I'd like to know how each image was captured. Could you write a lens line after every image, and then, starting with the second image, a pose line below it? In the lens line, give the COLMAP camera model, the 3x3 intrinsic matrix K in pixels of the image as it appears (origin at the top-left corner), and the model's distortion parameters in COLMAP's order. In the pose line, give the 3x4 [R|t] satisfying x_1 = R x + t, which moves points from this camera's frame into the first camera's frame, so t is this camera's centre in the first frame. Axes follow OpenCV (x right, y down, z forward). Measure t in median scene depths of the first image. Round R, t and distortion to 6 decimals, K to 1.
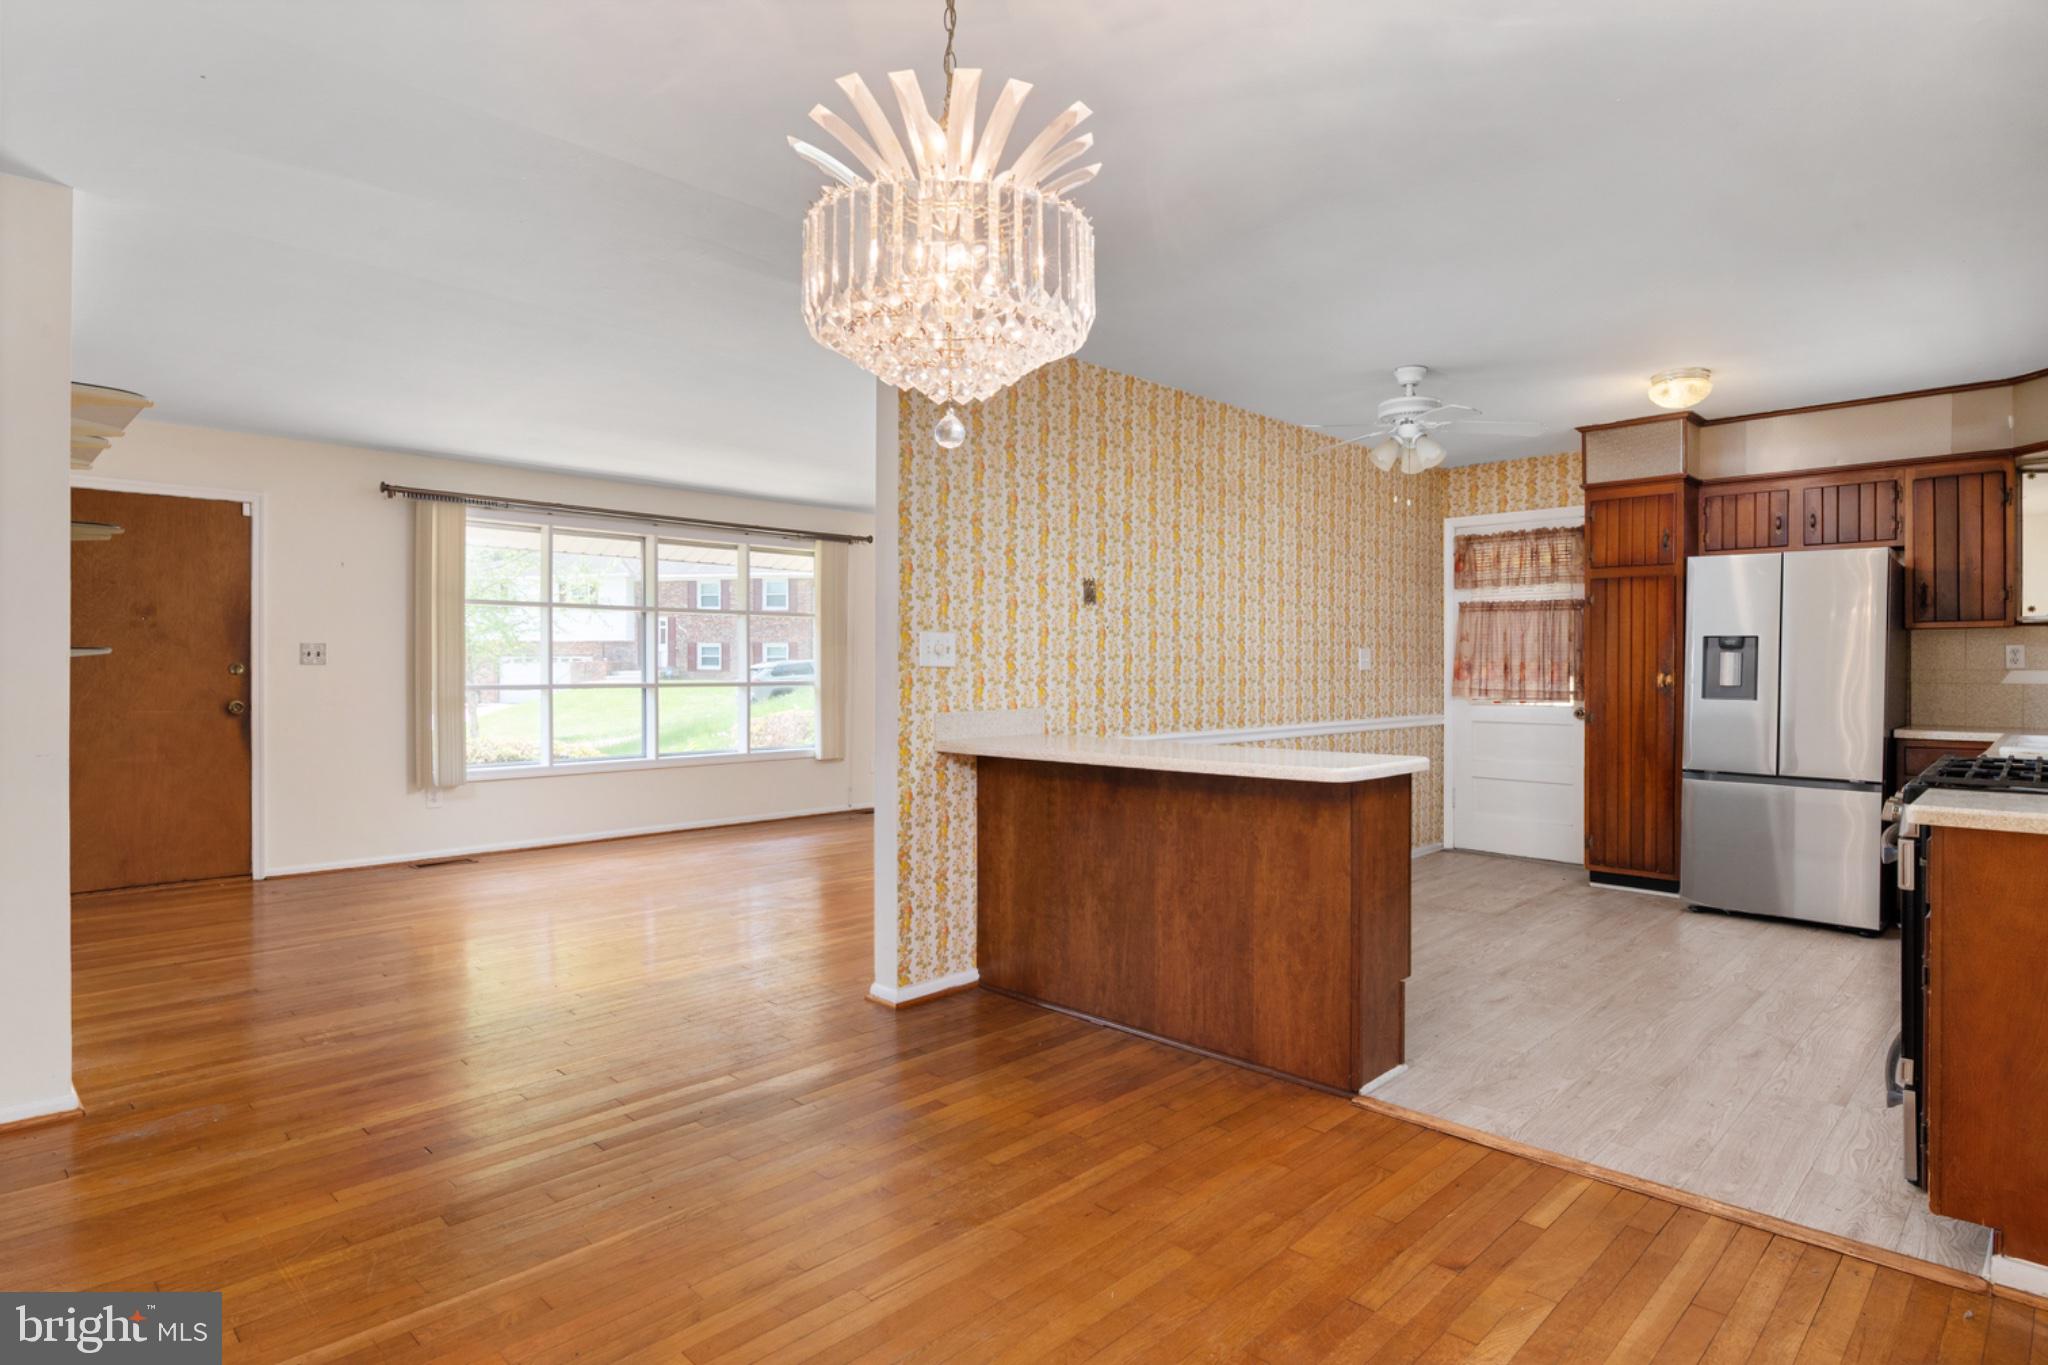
lens RADIAL K [[1081.6, 0, 1024.9], [0, 1081.6, 668.5], [0, 0, 1]] dist [-0.000822, -0.000527]
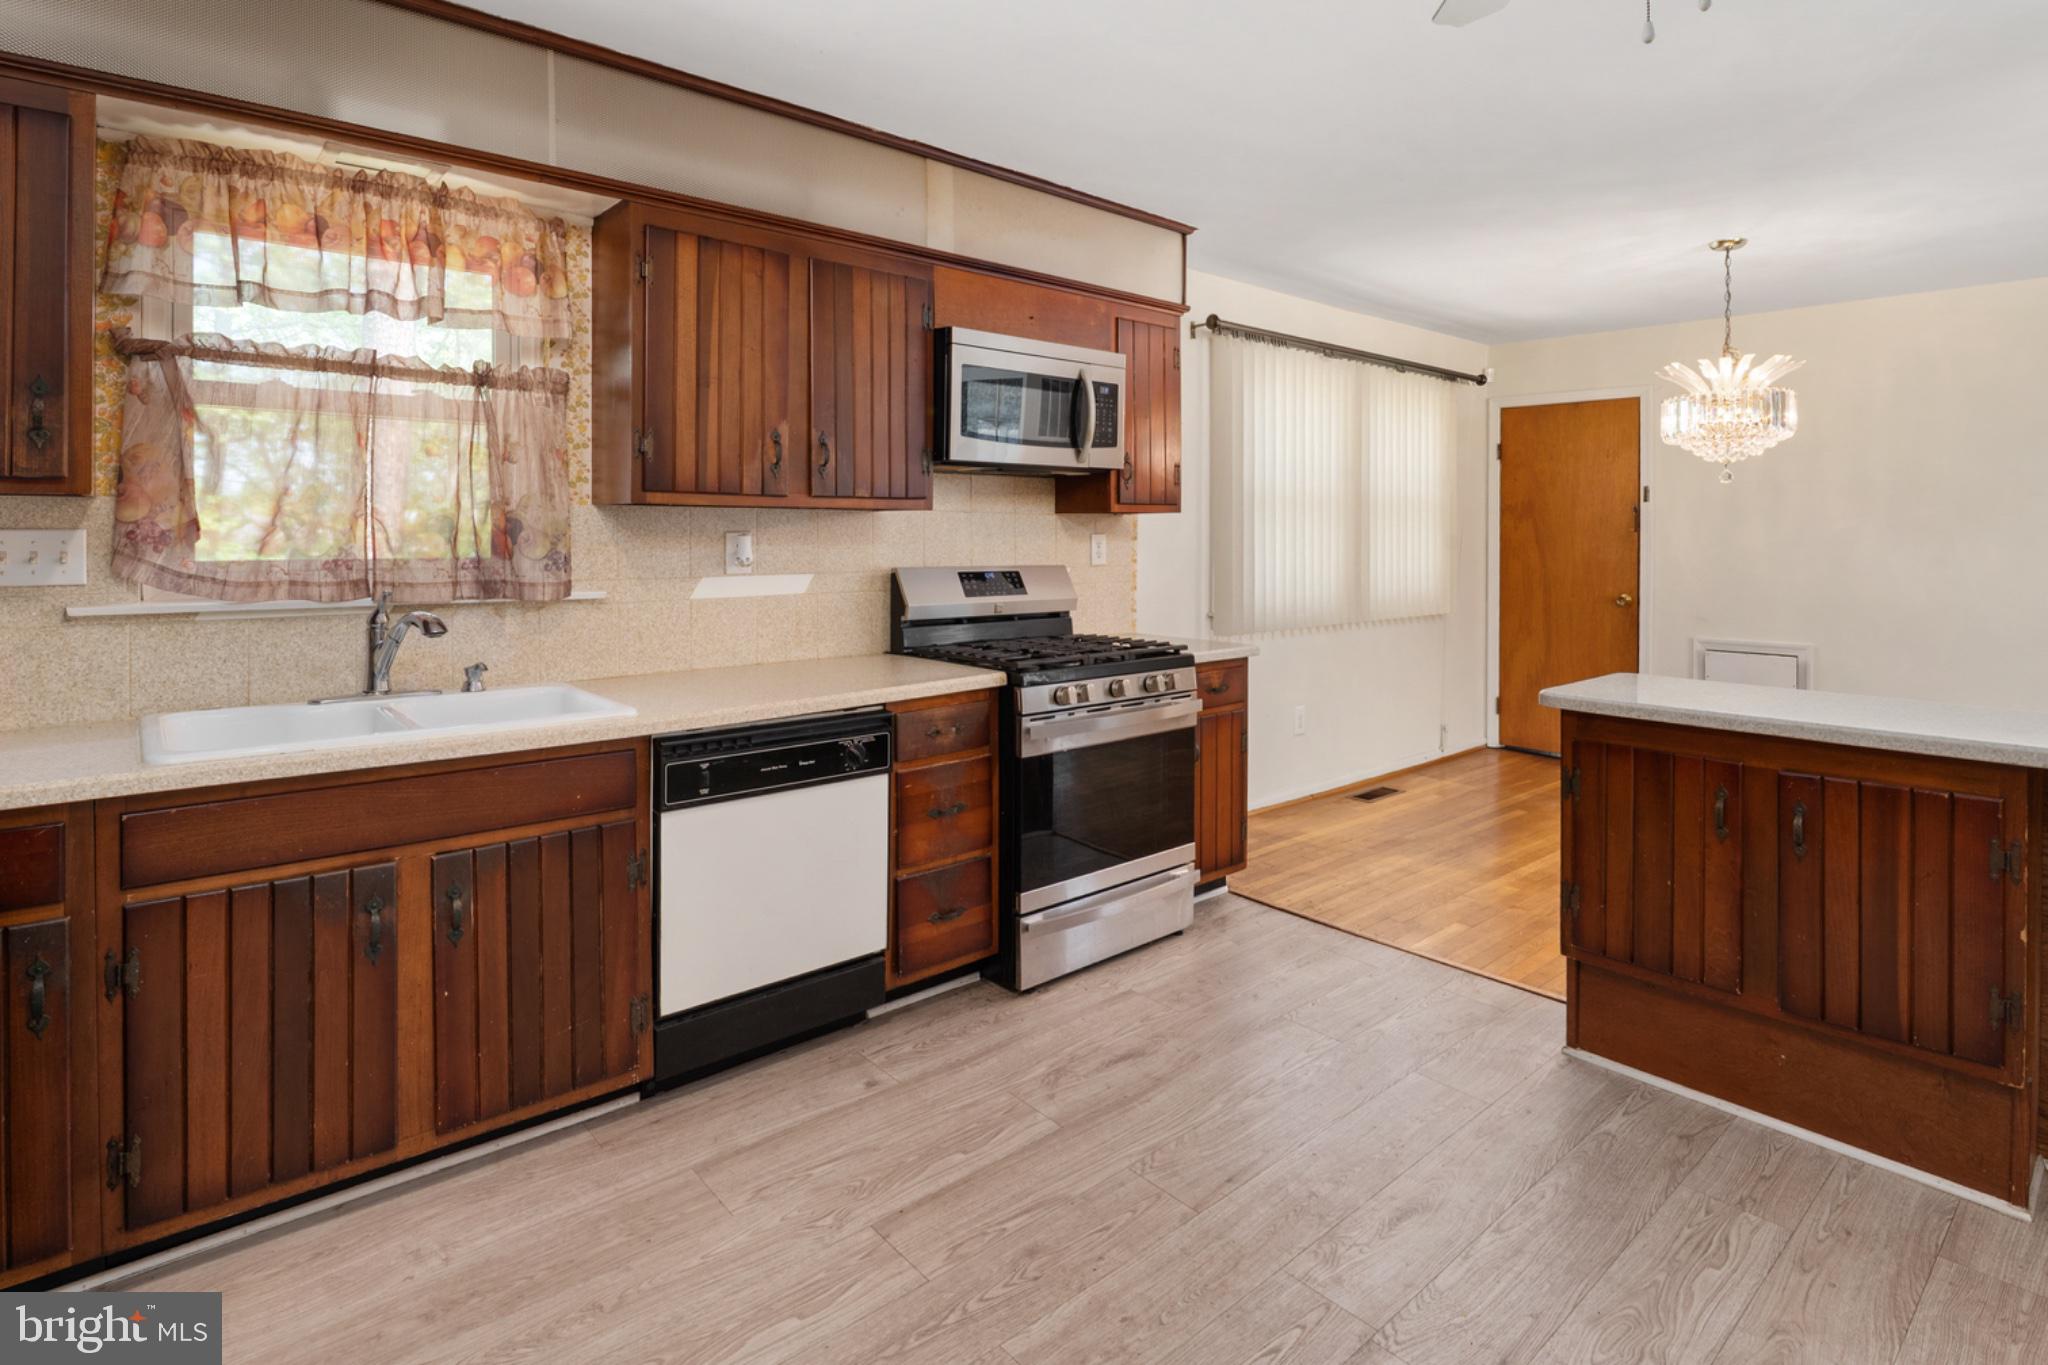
lens RADIAL K [[1032.9, 0, 1038.3], [0, 1032.9, 544.3], [0, 0, 1]] dist [-0.001246, -0.000364]
pose [[-0.997447, -0.001438, 0.071396, 0.592625], [-0.001141, 0.999991, 0.004201, -0.027541], [-0.071401, 0.004109, -0.997439, 1.537431]]
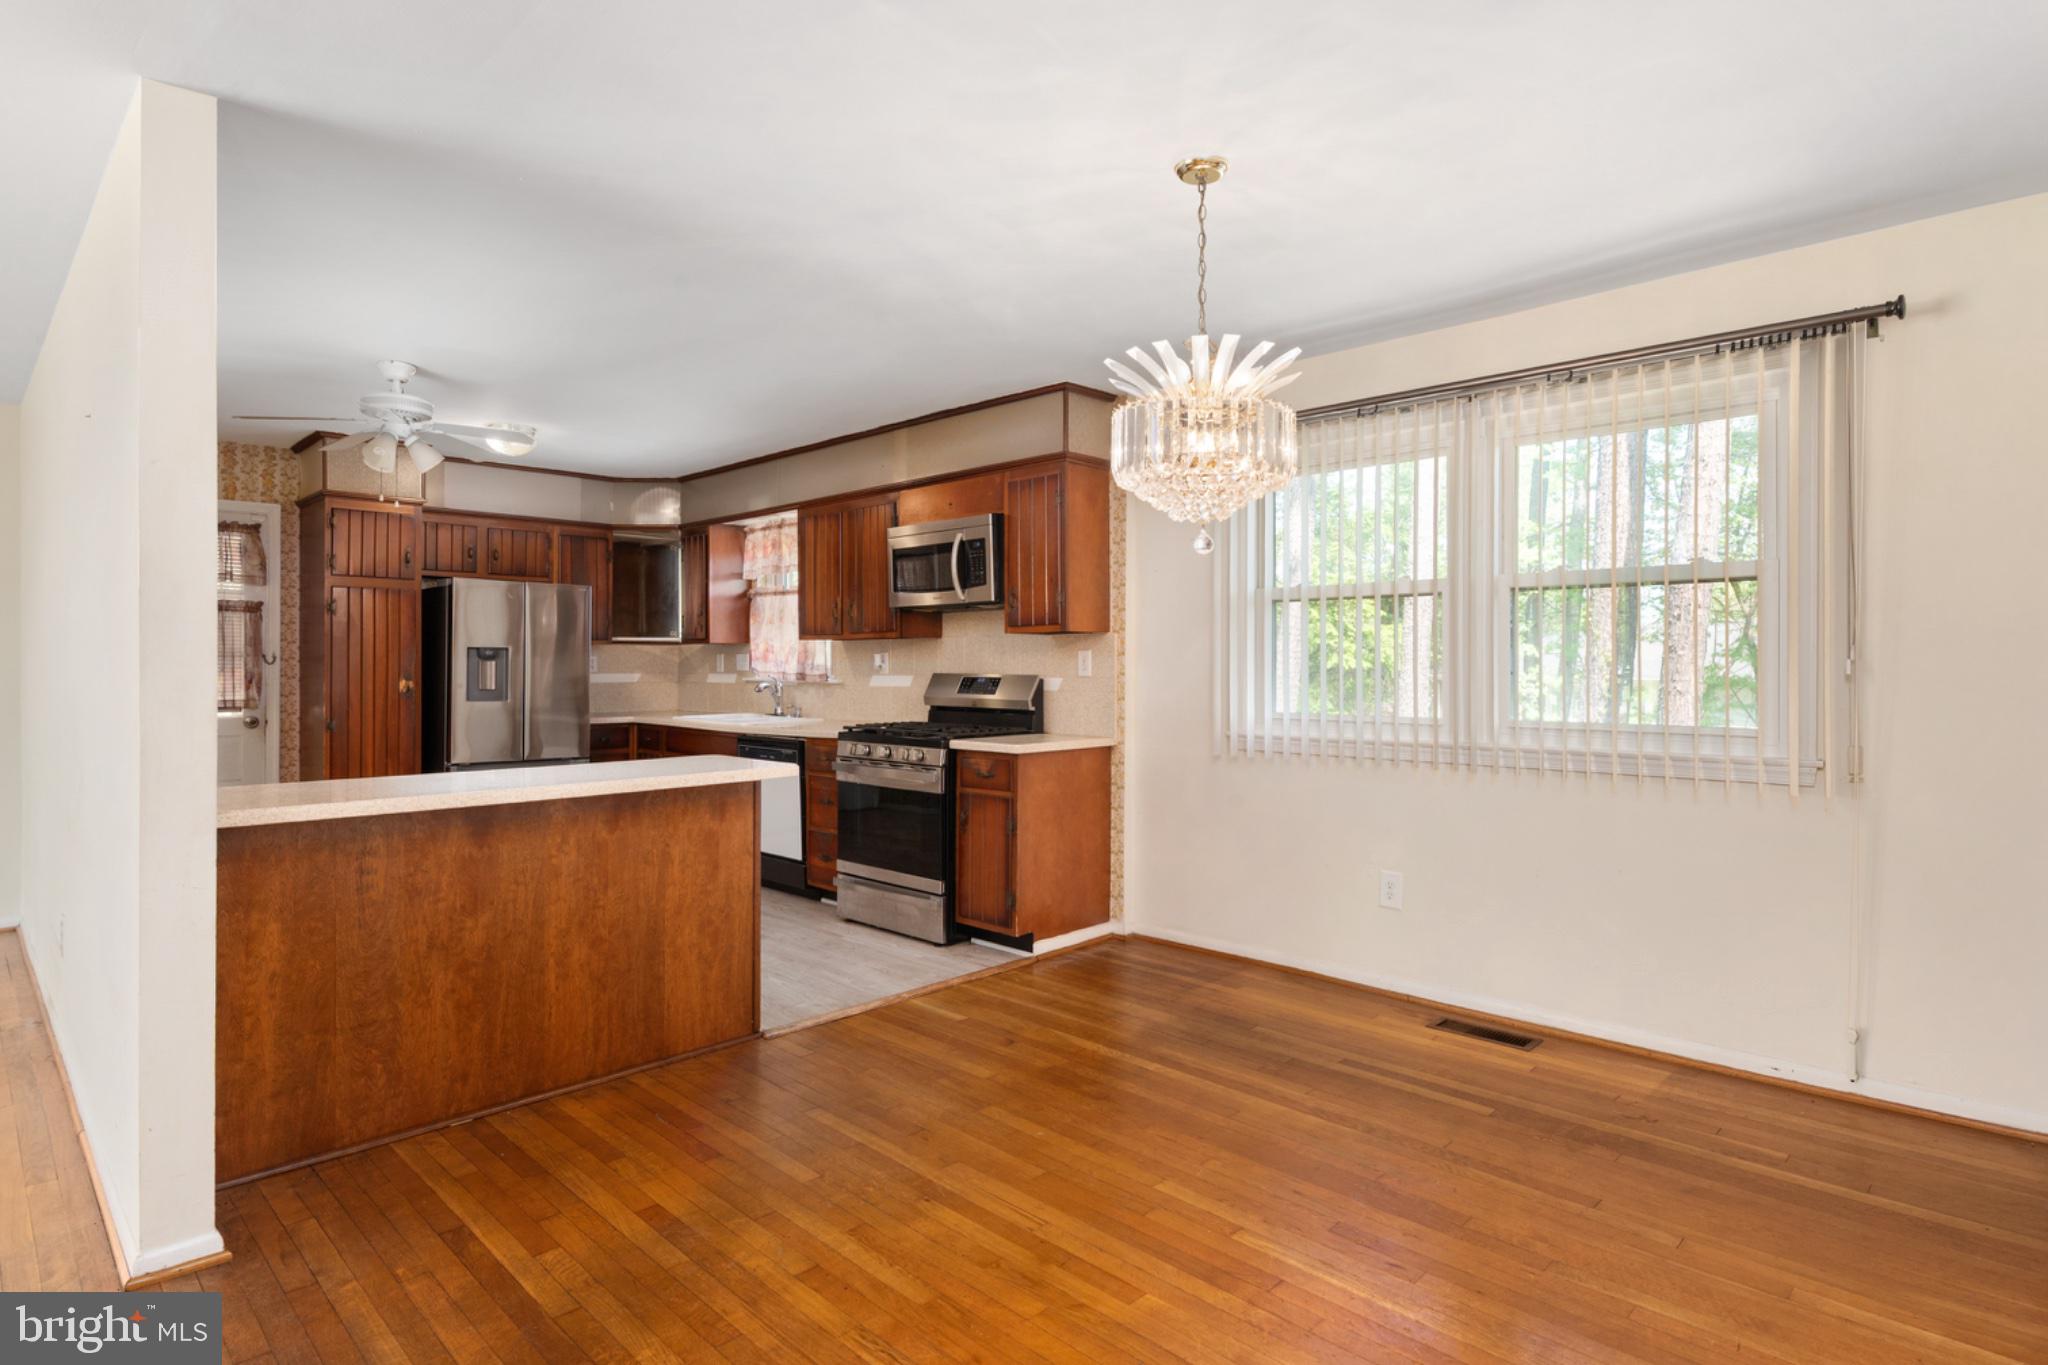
lens RADIAL K [[1081.6, 0, 1024.9], [0, 1081.6, 668.5], [0, 0, 1]] dist [-0.000822, -0.000527]
pose [[-0.001913, -0.005929, 0.999981, -0.715159], [-0.001571, 0.999981, 0.005926, -0.019615], [-0.999997, -0.001560, -0.001922, 0.550588]]
